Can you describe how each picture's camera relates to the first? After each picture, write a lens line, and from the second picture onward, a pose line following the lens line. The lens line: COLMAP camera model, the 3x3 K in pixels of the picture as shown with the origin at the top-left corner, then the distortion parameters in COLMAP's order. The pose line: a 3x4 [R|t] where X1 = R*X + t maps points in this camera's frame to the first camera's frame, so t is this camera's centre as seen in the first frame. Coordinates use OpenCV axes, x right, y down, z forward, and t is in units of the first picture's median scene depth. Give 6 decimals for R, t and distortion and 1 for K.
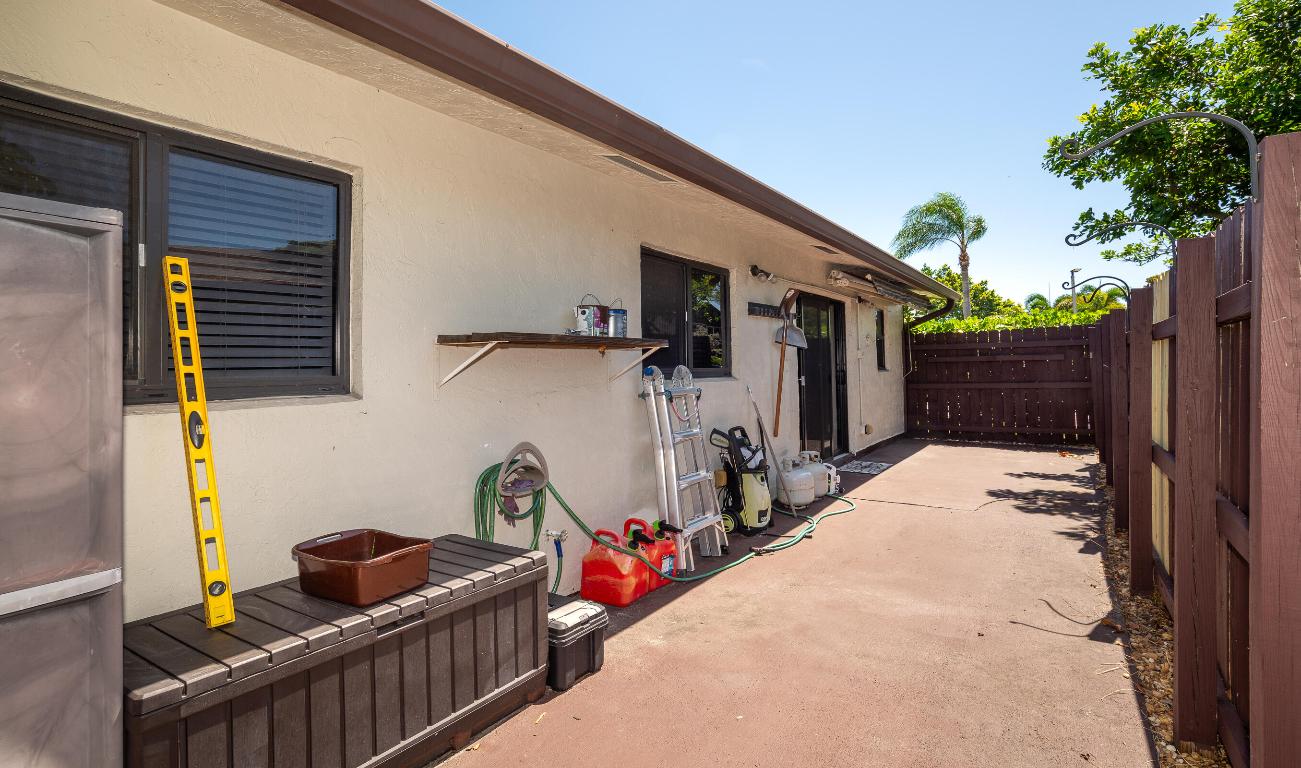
lens RADIAL K [[658.3, 0, 650.5], [0, 658.3, 384.0], [0, 0, 1]] dist [-0.043671, 0.050697]
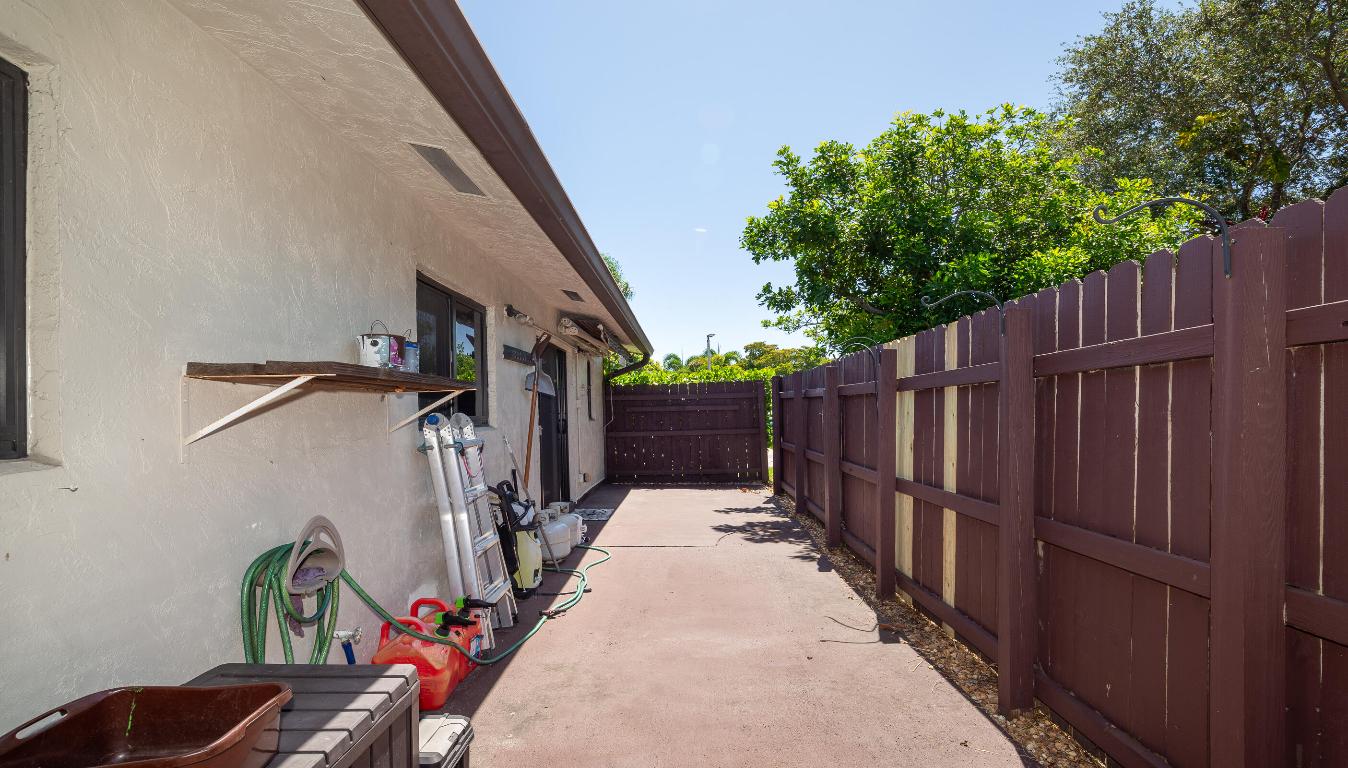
lens RADIAL K [[651.2, 0, 671.8], [0, 651.2, 438.5], [0, 0, 1]] dist [-0.000166, 0.001524]
pose [[0.846288, -0.018829, 0.532392, -0.145977], [0.015835, 0.999823, 0.010188, 0.000792], [-0.532490, -0.000191, 0.846436, 0.109954]]
